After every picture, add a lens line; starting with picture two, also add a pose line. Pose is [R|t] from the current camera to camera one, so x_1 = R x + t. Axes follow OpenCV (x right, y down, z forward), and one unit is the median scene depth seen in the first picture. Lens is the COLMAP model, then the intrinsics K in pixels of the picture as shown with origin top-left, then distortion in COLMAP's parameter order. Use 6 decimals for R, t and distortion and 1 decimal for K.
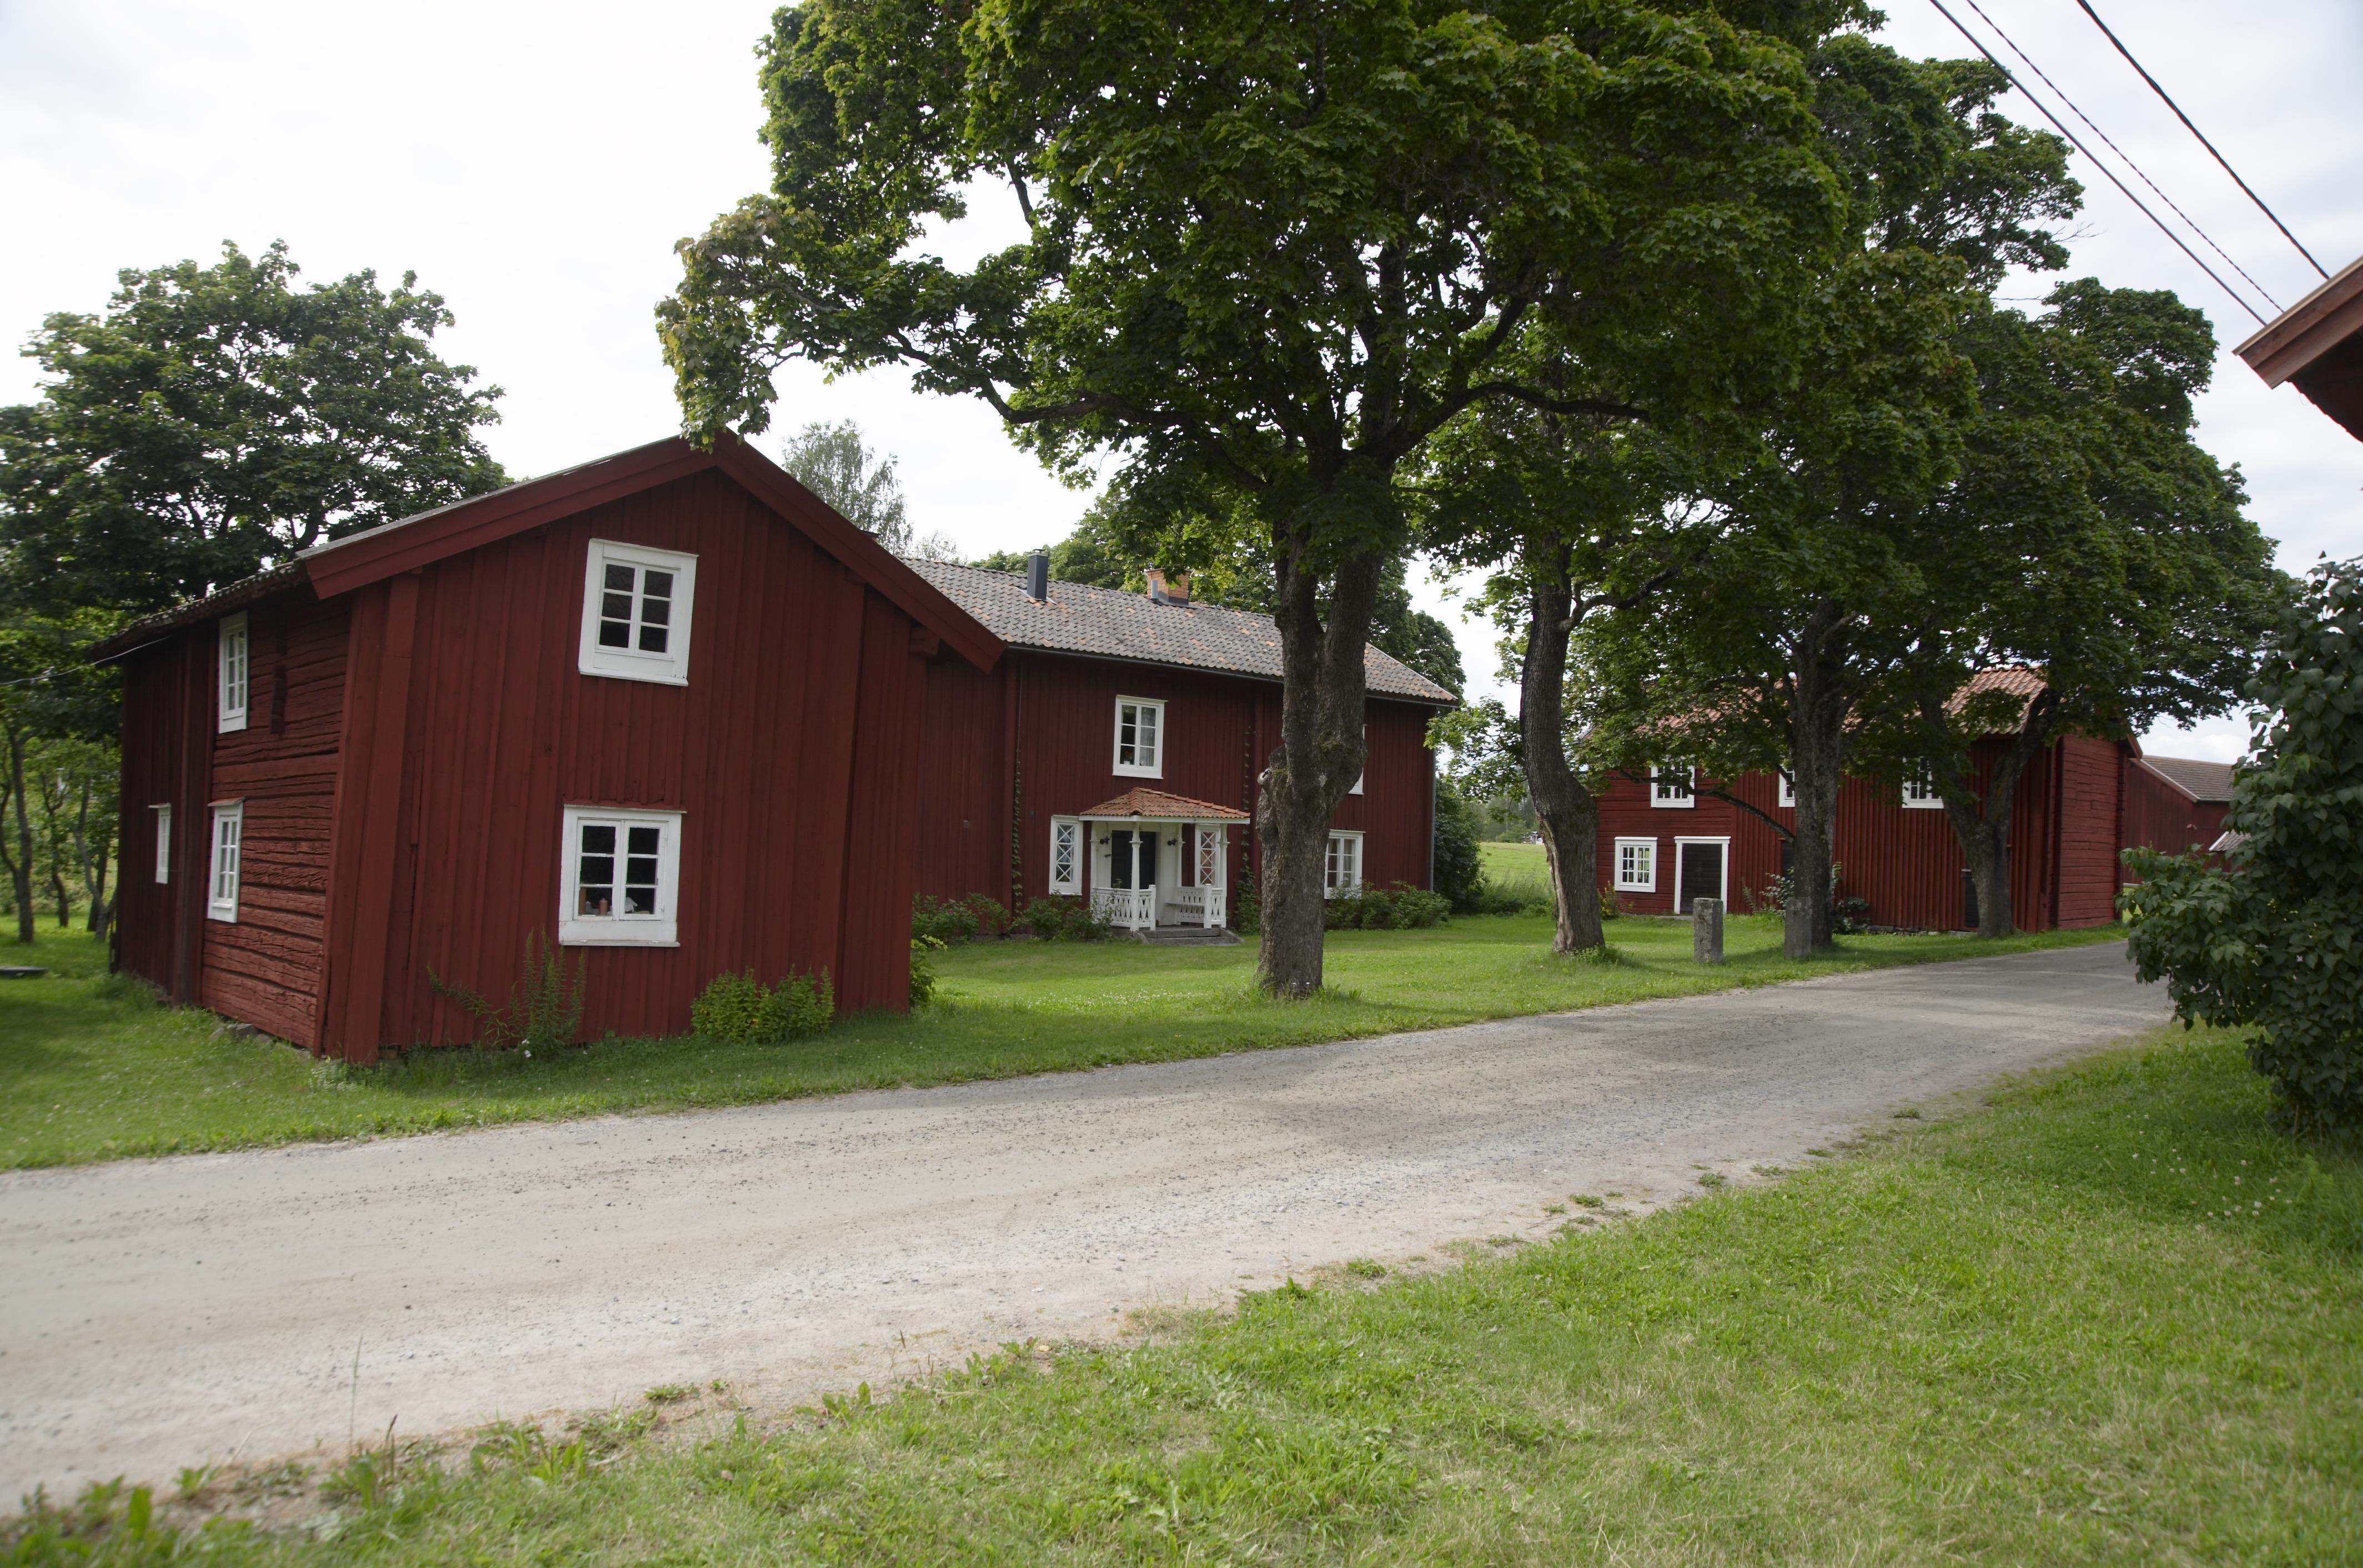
lens RADIAL K [[1634.5, 0, 1181.5], [0, 1634.5, 784.0], [0, 0, 1]] dist [-0.059525, 0.006331]
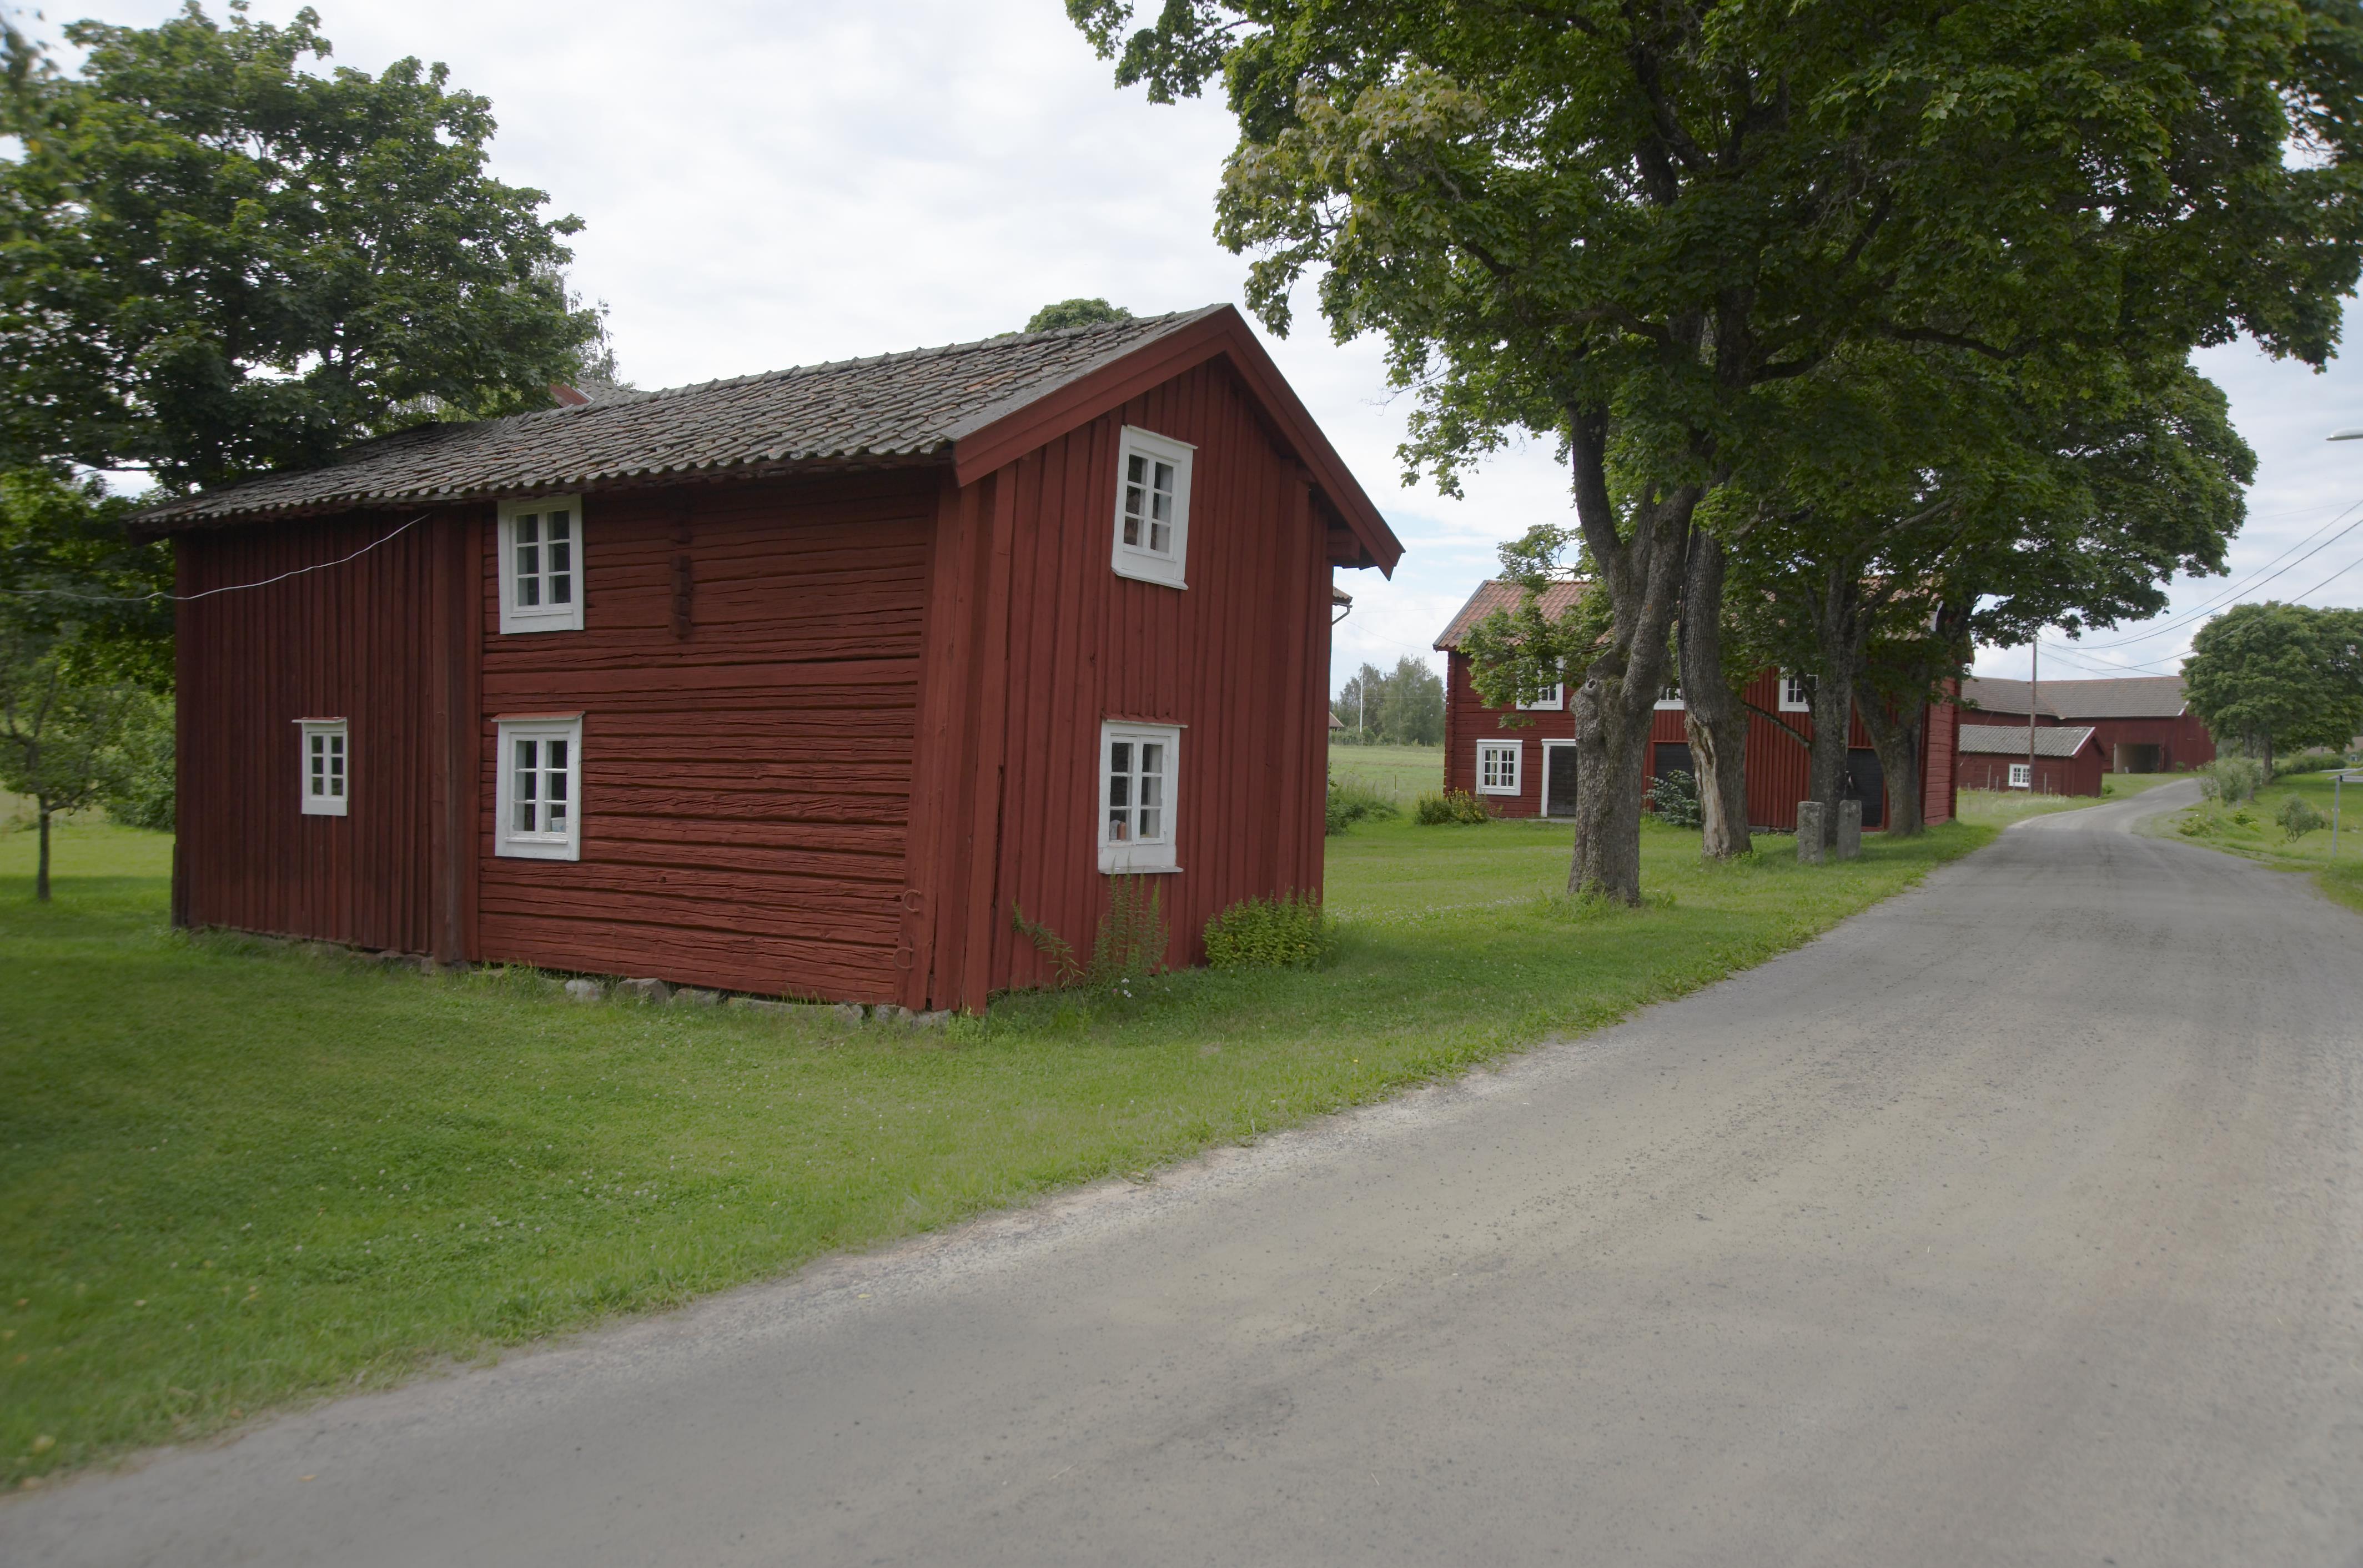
lens RADIAL K [[1767.9, 0, 1181.5], [0, 1767.9, 784.0], [0, 0, 1]] dist [-0.051590, 0.063841]
pose [[0.966794, -0.012708, 0.255242, -0.465039], [-0.002291, 0.998292, 0.058381, -0.007202], [-0.255548, -0.057027, 0.965113, 0.025362]]
